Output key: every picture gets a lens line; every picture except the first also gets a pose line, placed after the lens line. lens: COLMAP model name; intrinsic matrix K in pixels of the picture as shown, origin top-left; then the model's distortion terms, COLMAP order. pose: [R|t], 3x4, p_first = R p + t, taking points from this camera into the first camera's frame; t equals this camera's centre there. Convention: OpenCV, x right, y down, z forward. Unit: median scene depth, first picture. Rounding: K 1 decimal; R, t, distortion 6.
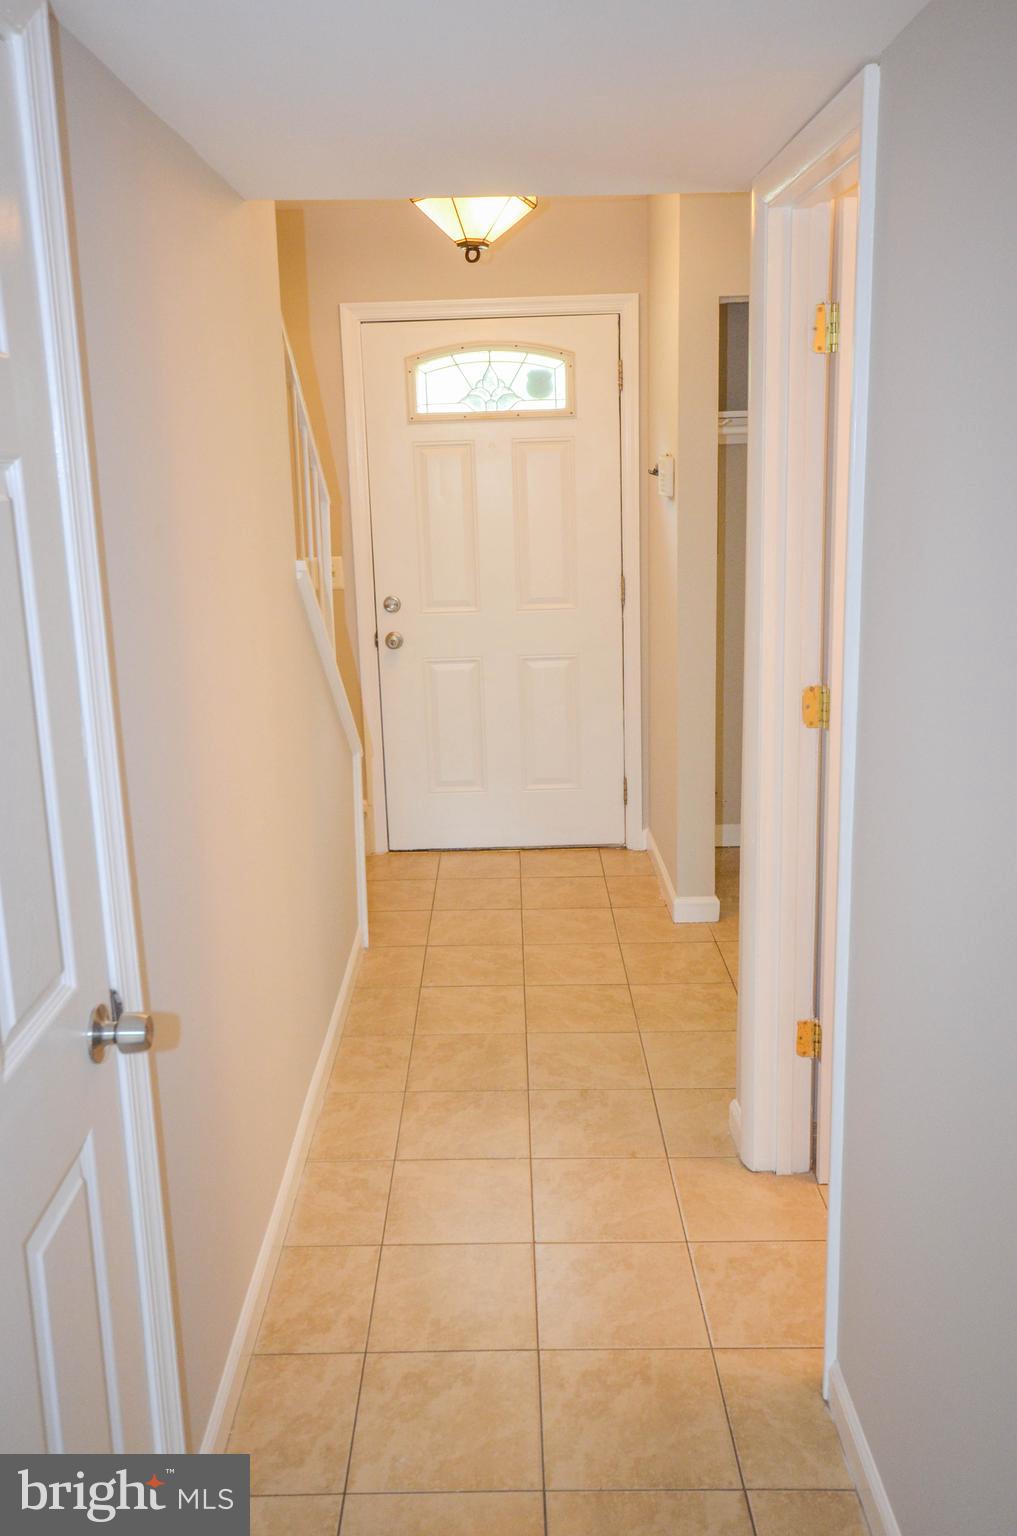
lens RADIAL K [[1376.7, 0, 508.5], [0, 1376.7, 768.0], [0, 0, 1]] dist [0.002401, 0.001142]
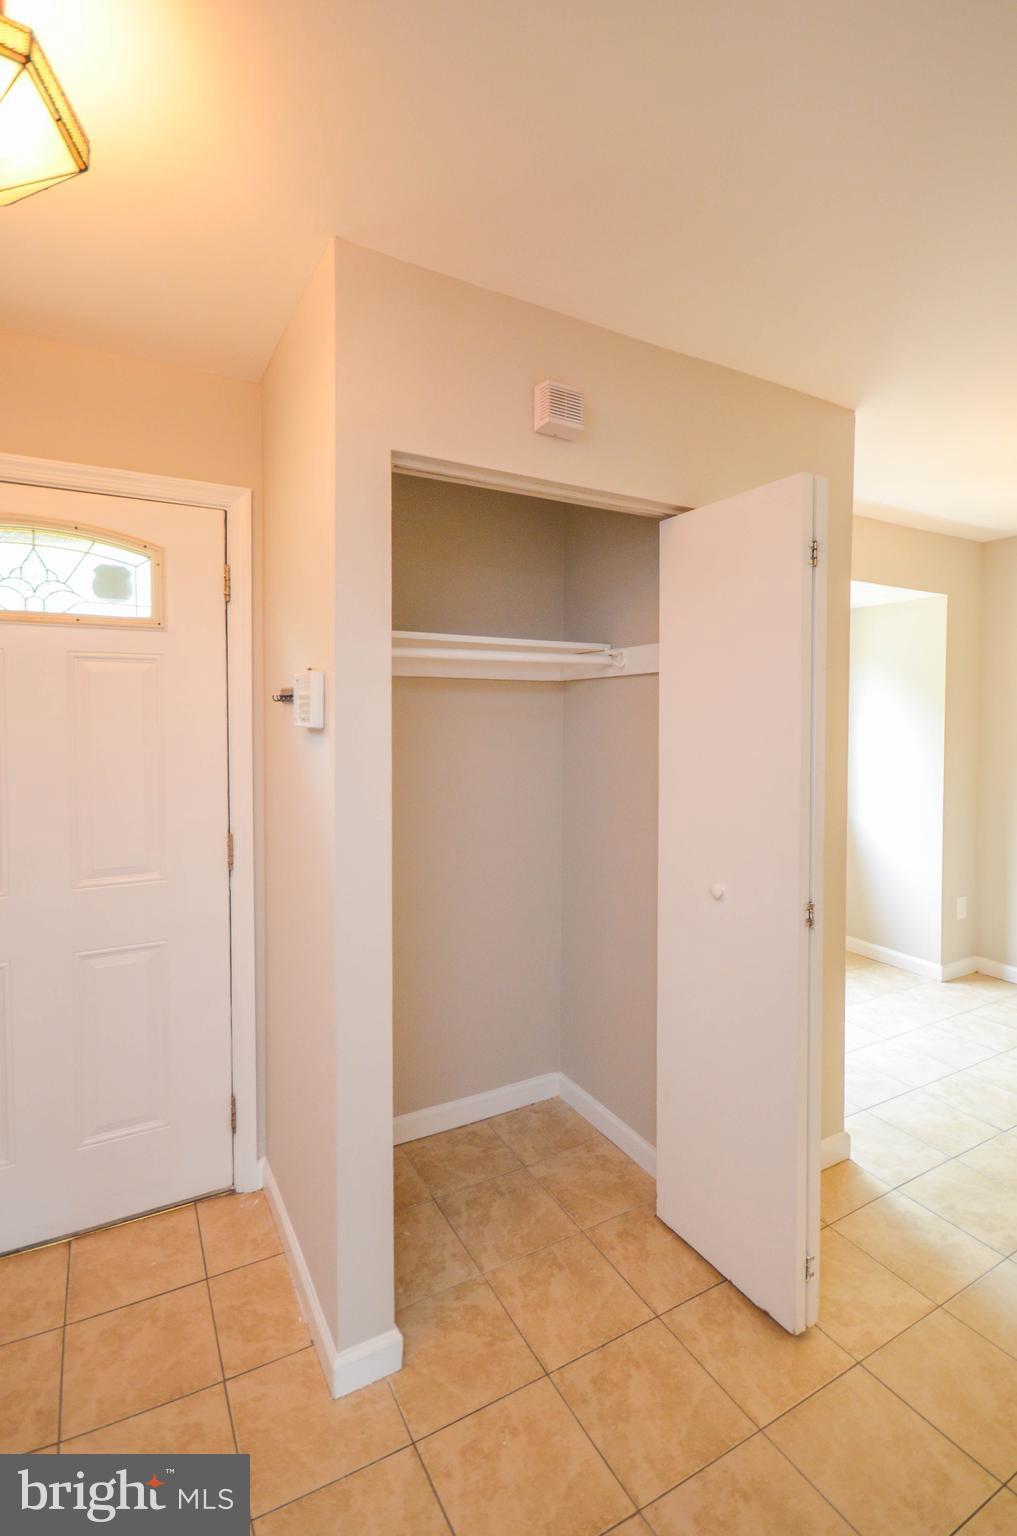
lens RADIAL K [[732.2, 0, 507.9], [0, 732.2, 740.1], [0, 0, 1]] dist [-0.000118, -0.000458]
pose [[0.882891, 0.017250, 0.469260, 0.027192], [0.079881, 0.979242, -0.186290, -0.104133], [-0.462733, 0.201959, 0.863186, 0.575296]]
